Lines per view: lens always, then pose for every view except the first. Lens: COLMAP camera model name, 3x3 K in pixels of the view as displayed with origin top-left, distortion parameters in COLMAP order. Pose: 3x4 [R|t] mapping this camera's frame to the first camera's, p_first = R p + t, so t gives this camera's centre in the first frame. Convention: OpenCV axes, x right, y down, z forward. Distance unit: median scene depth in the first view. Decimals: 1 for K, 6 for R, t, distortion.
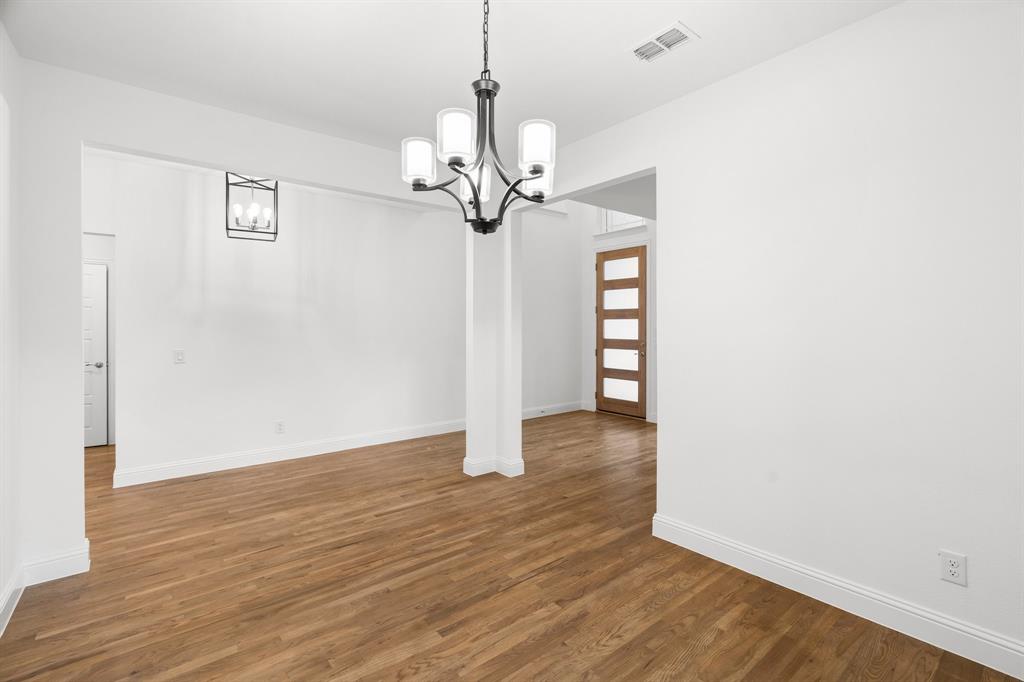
lens RADIAL K [[461.4, 0, 514.3], [0, 461.4, 335.5], [0, 0, 1]] dist [-0.003705, 0.000608]
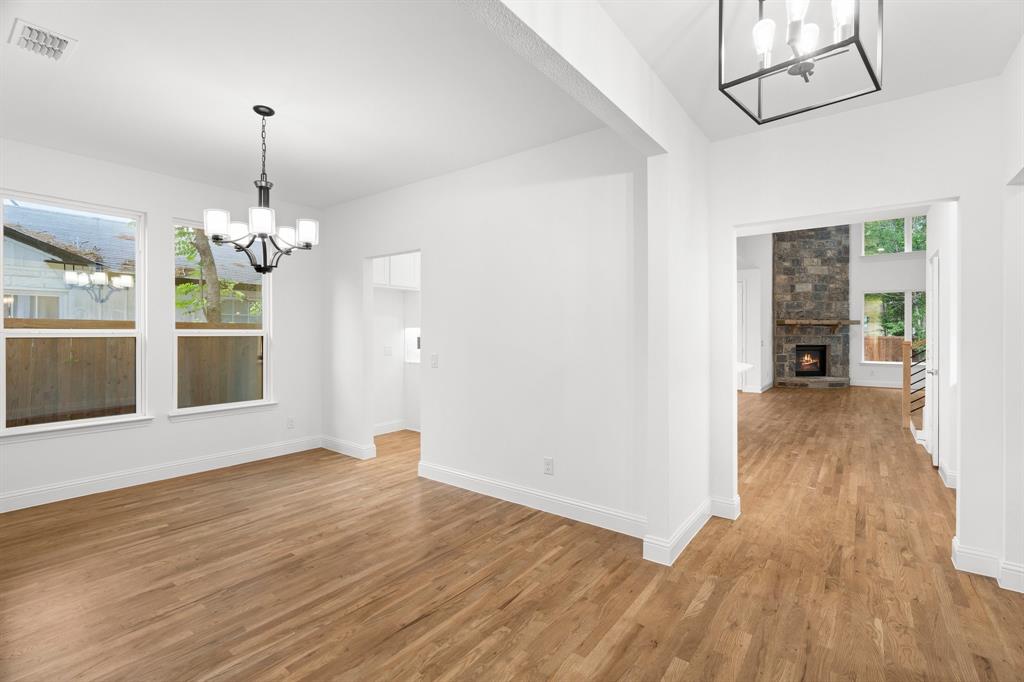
lens RADIAL K [[461.4, 0, 514.3], [0, 461.4, 335.5], [0, 0, 1]] dist [-0.003705, 0.000608]
pose [[-0.972406, 0.001628, -0.233290, -0.372672], [-0.004441, 0.999665, 0.025486, -0.033384], [0.233254, 0.025819, -0.972073, 1.904047]]
